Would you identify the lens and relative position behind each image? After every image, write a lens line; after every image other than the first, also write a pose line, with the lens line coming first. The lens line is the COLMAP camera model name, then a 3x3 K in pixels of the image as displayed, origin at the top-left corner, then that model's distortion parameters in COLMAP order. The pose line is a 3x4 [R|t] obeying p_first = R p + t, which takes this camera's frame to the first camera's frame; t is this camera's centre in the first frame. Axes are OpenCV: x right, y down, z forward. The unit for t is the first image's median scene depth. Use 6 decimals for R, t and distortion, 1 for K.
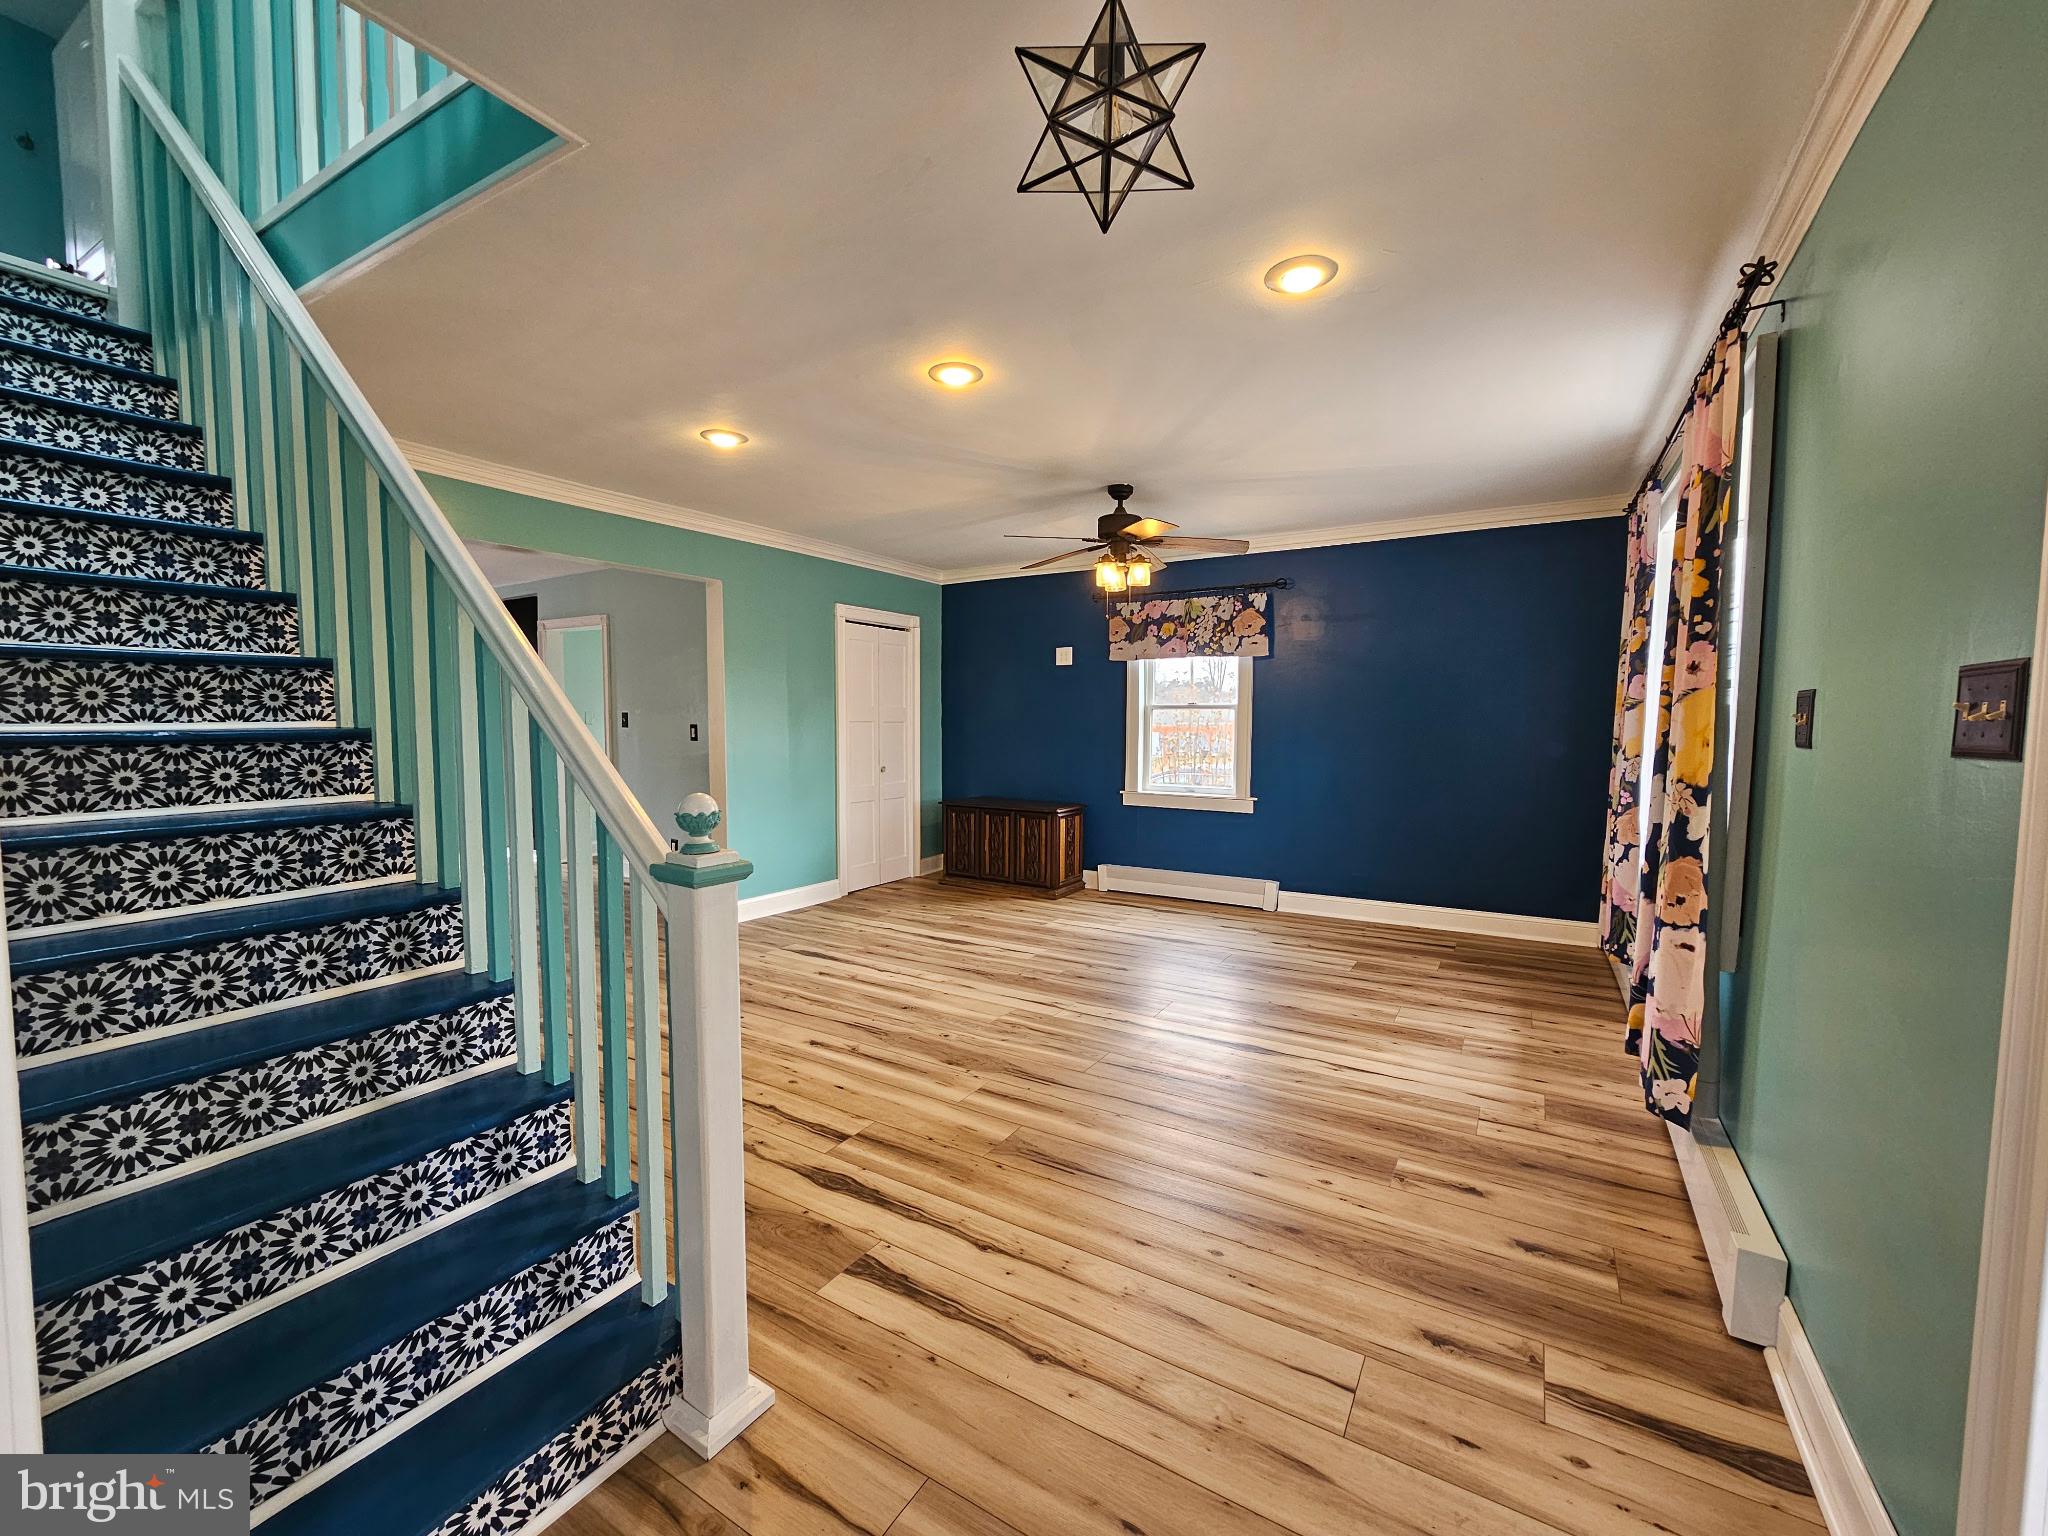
lens RADIAL K [[836.2, 0, 1025.6], [0, 836.2, 780.8], [0, 0, 1]] dist [0.004732, -0.000269]
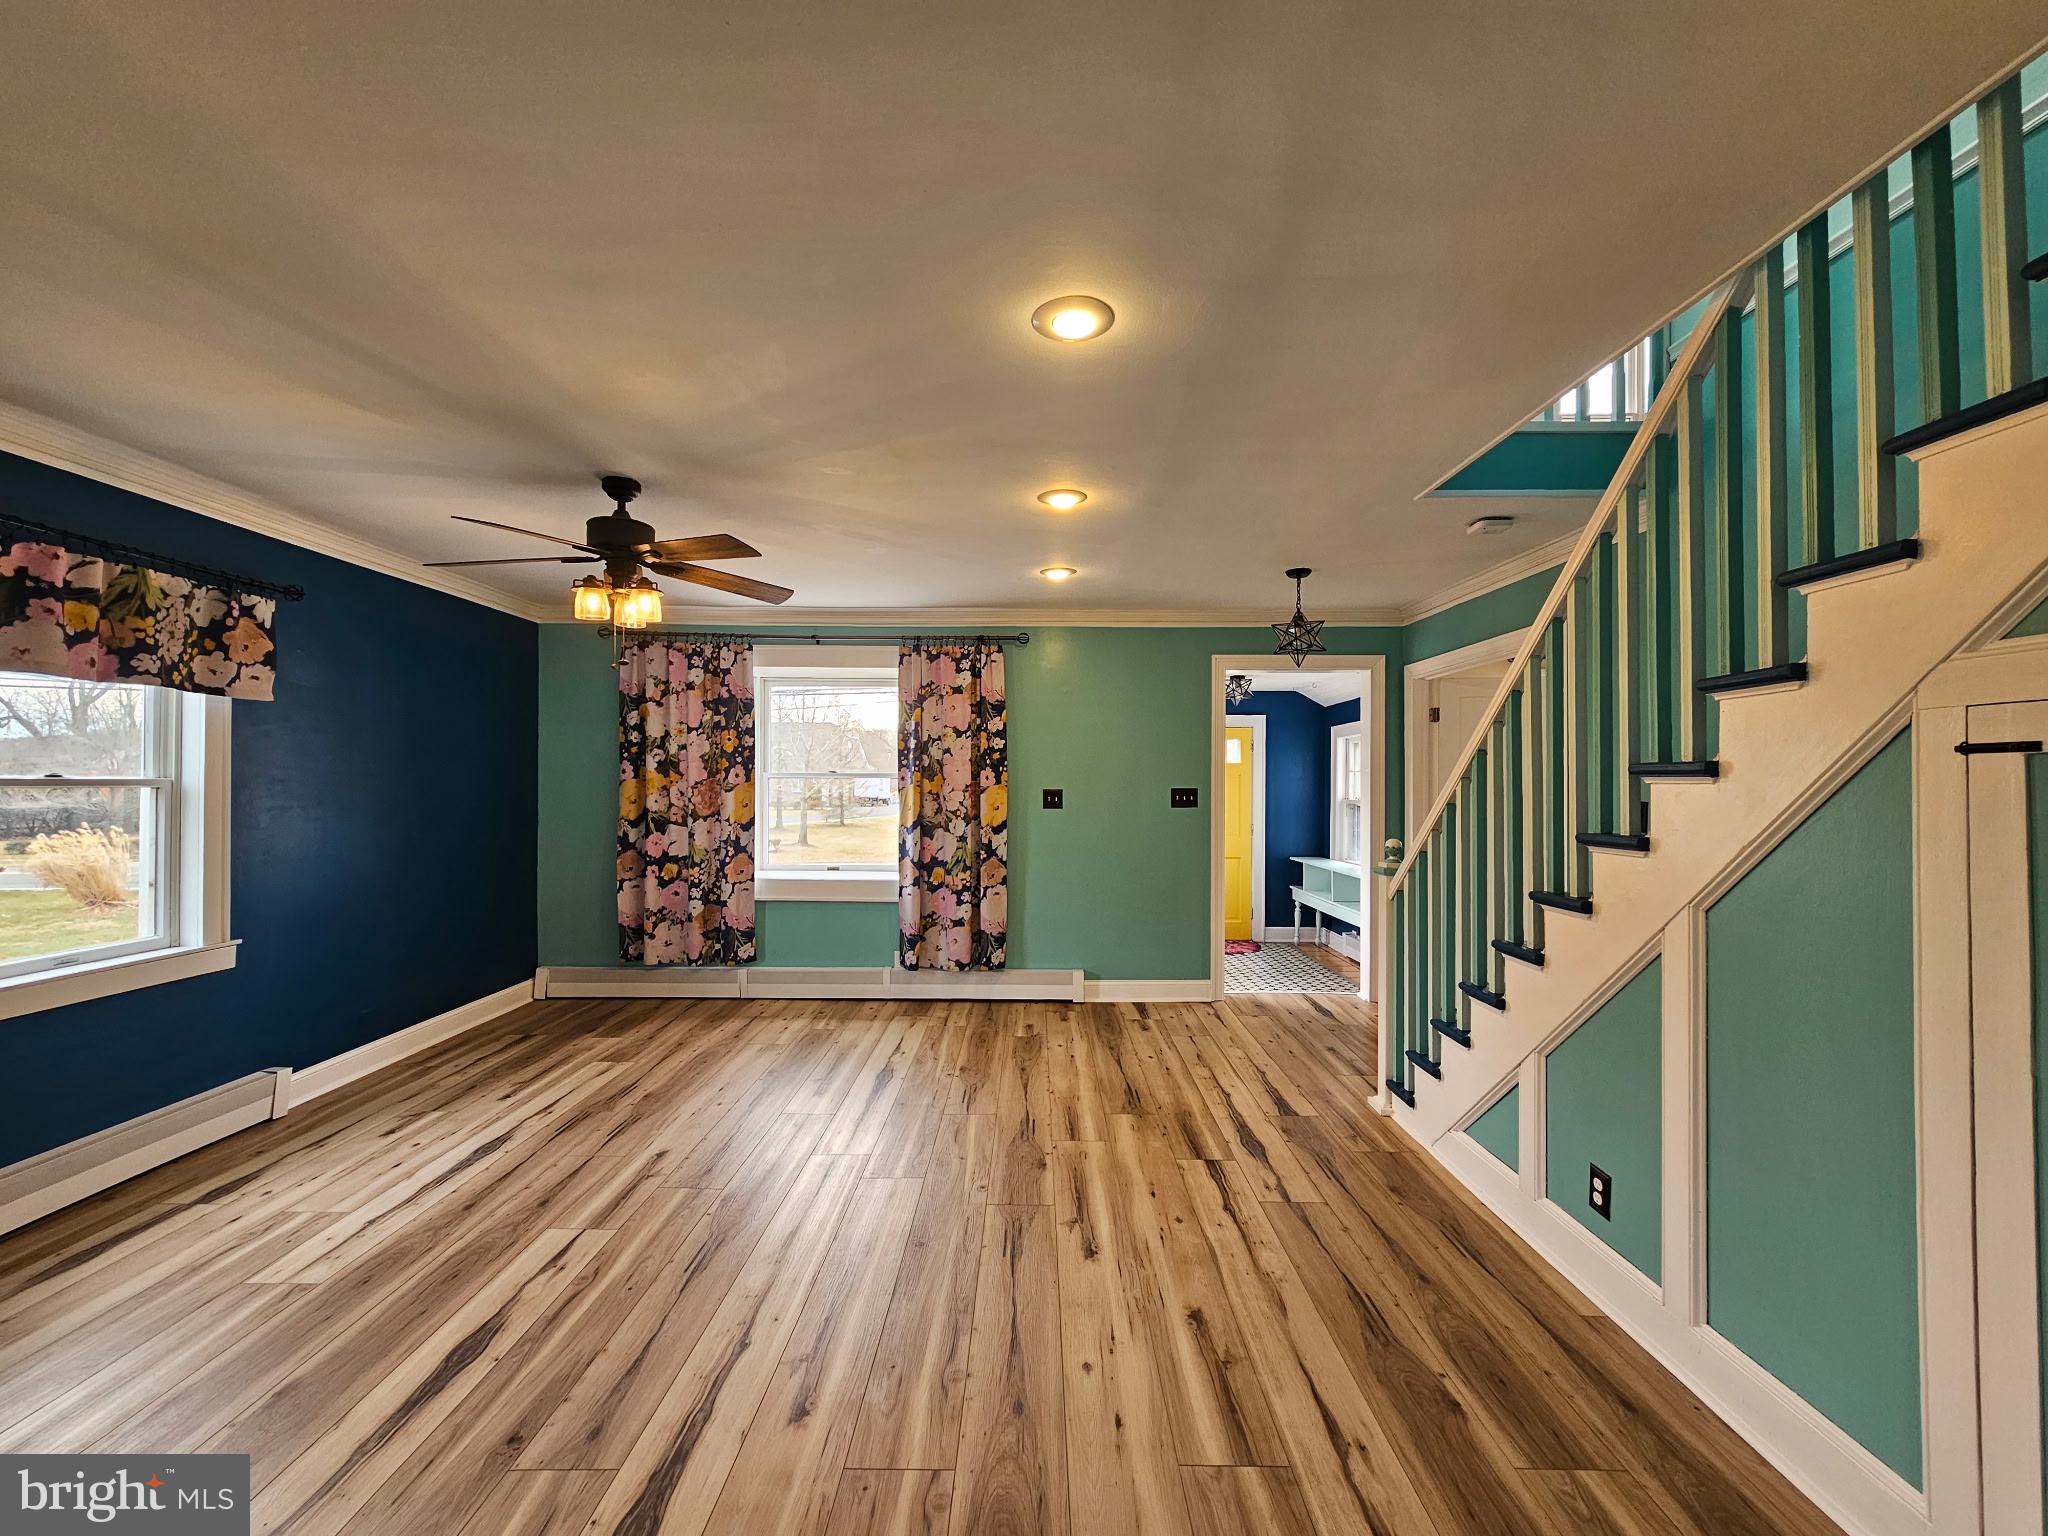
lens RADIAL K [[836.2, 0, 1015.2], [0, 836.2, 773.0], [0, 0, 1]] dist [0.004732, -0.000269]
pose [[-0.502326, 0.007725, 0.864644, -0.676888], [0.059272, 0.997916, 0.025520, -0.104985], [-0.862644, 0.064069, -0.501737, 1.097827]]
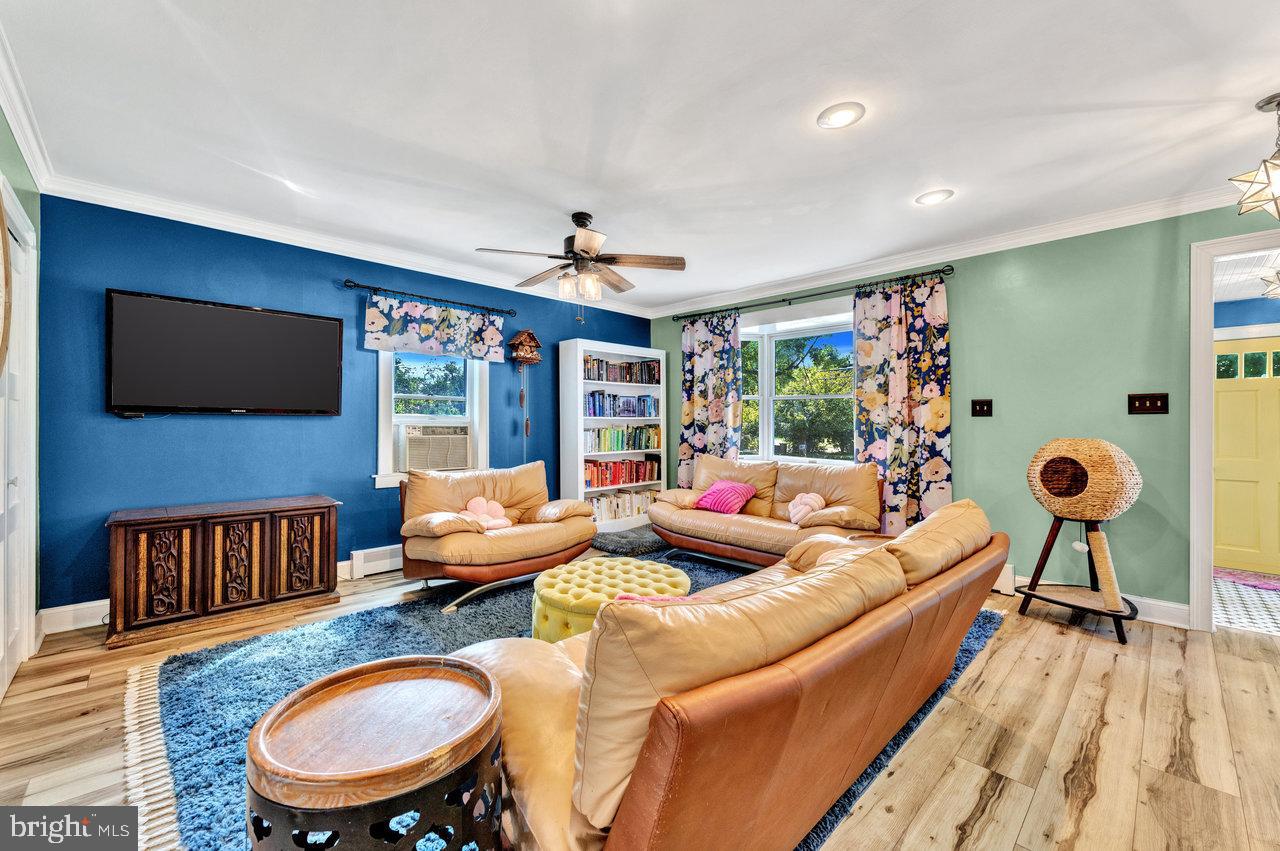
lens RADIAL K [[504.3, 0, 636.5], [0, 504.3, 422.7], [0, 0, 1]] dist [-0.006188, 0.000568]
pose [[0.262453, 0.002775, 0.964941, -0.585865], [0.065922, 0.997608, -0.020799, -0.026581], [-0.962690, 0.069069, 0.261642, 0.759543]]
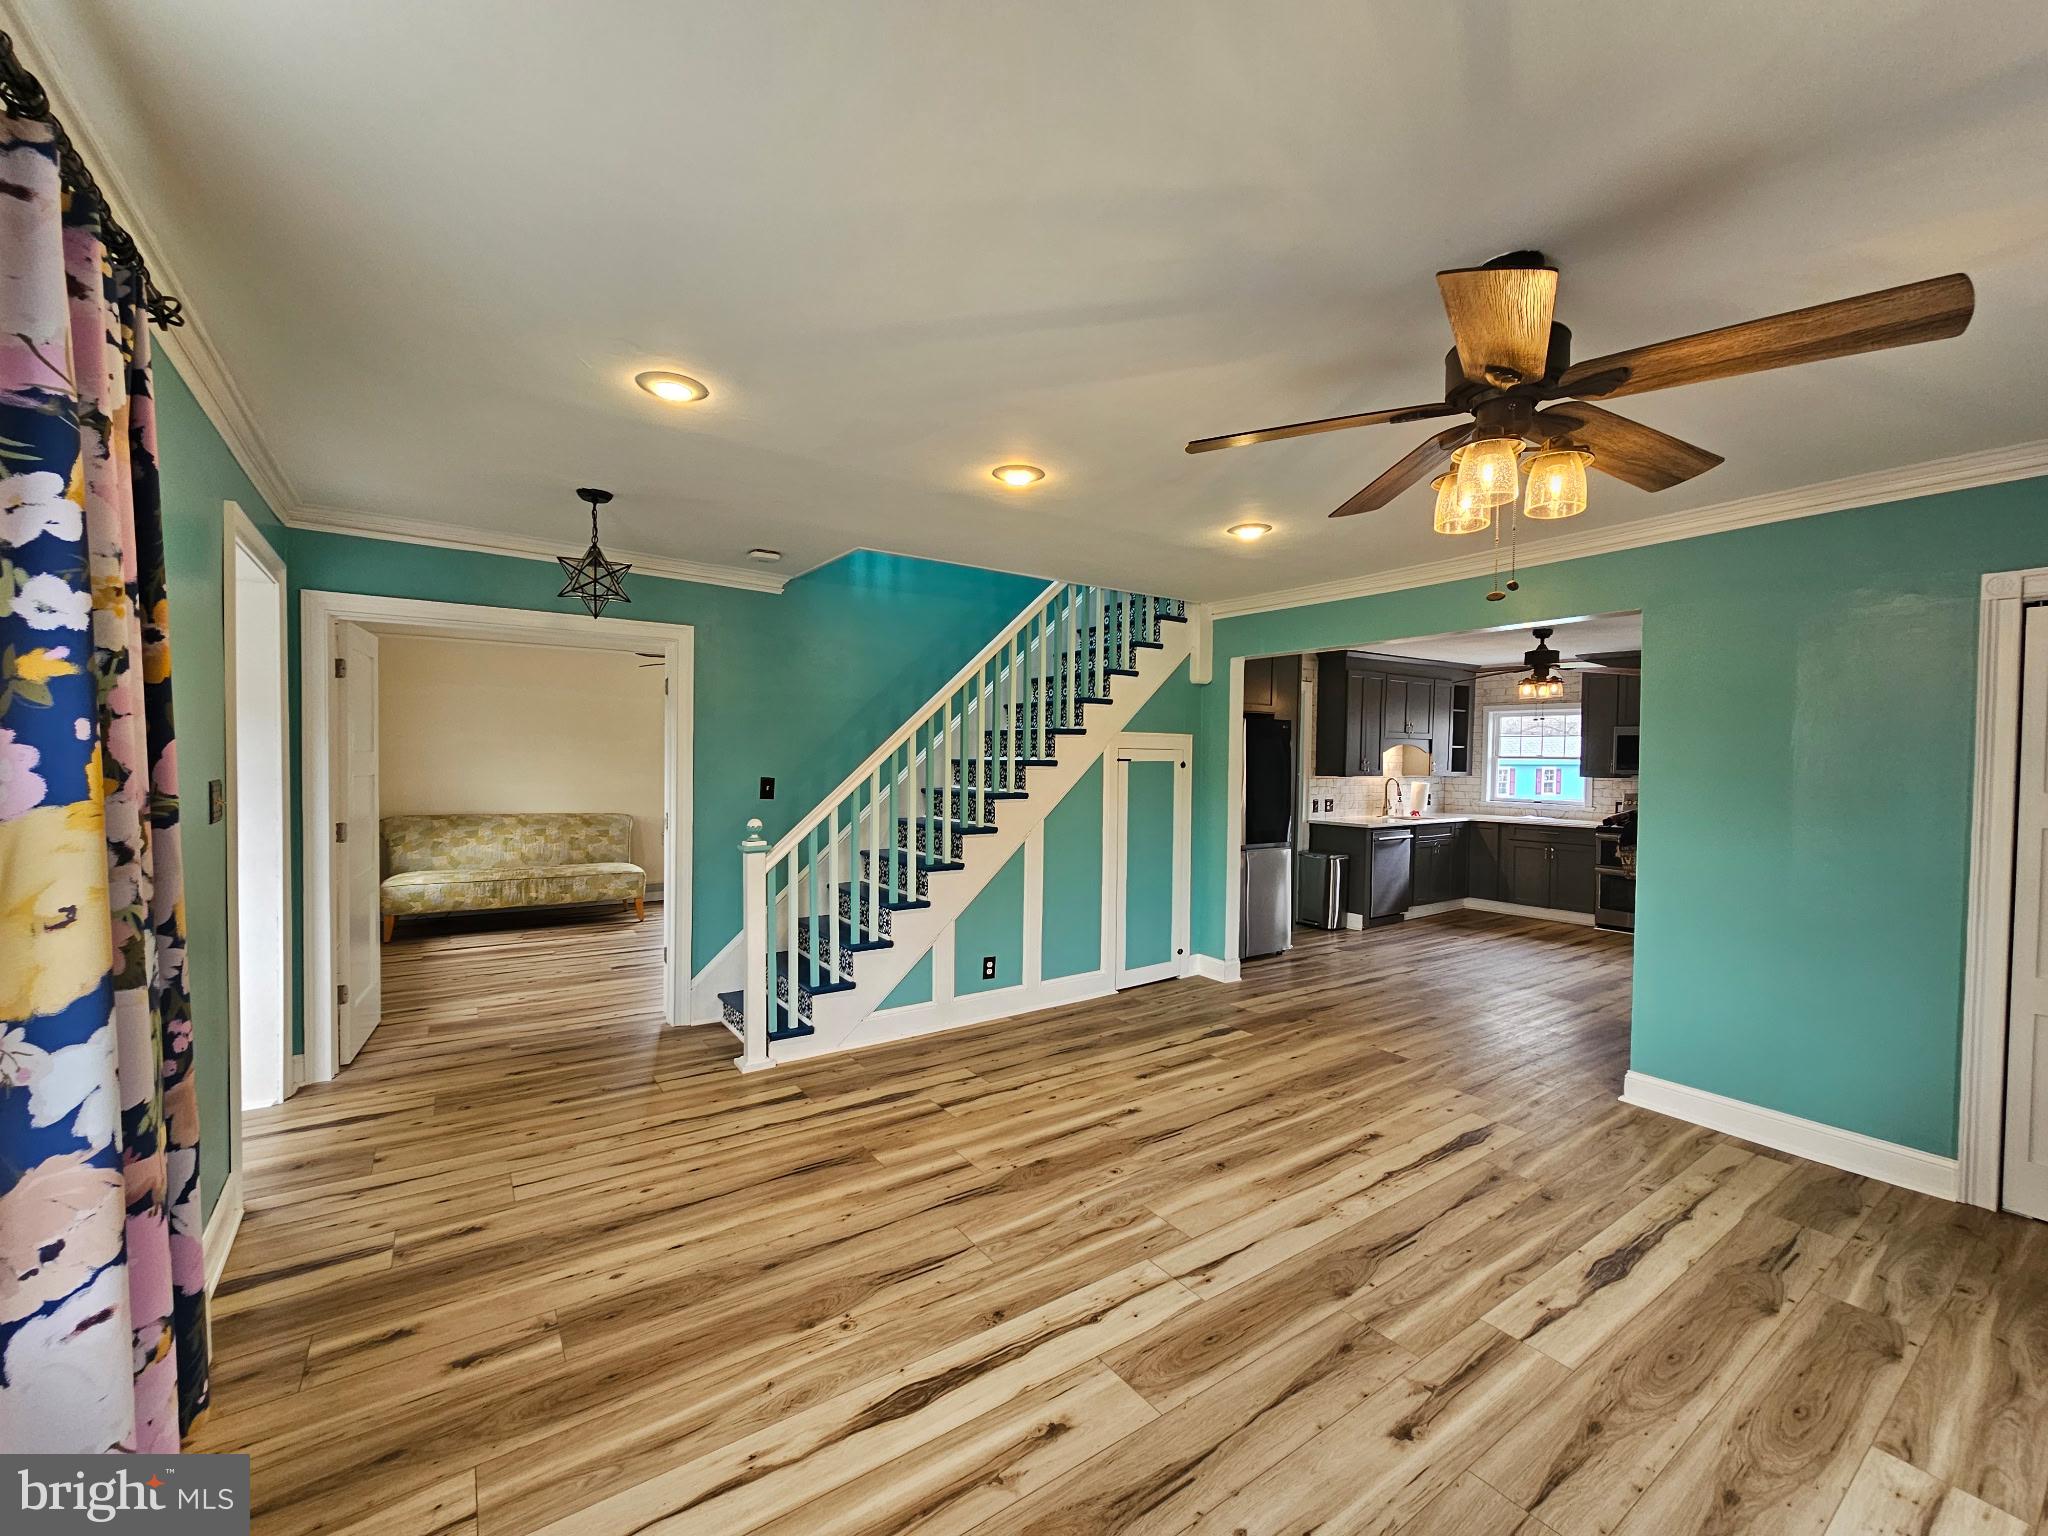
lens RADIAL K [[836.2, 0, 1022.7], [0, 836.2, 785.2], [0, 0, 1]] dist [0.004732, -0.000269]
pose [[-0.405826, 0.023471, -0.913649, 0.583079], [-0.079510, 0.994973, 0.060877, -0.111404], [0.910485, 0.097350, -0.401919, 0.981295]]
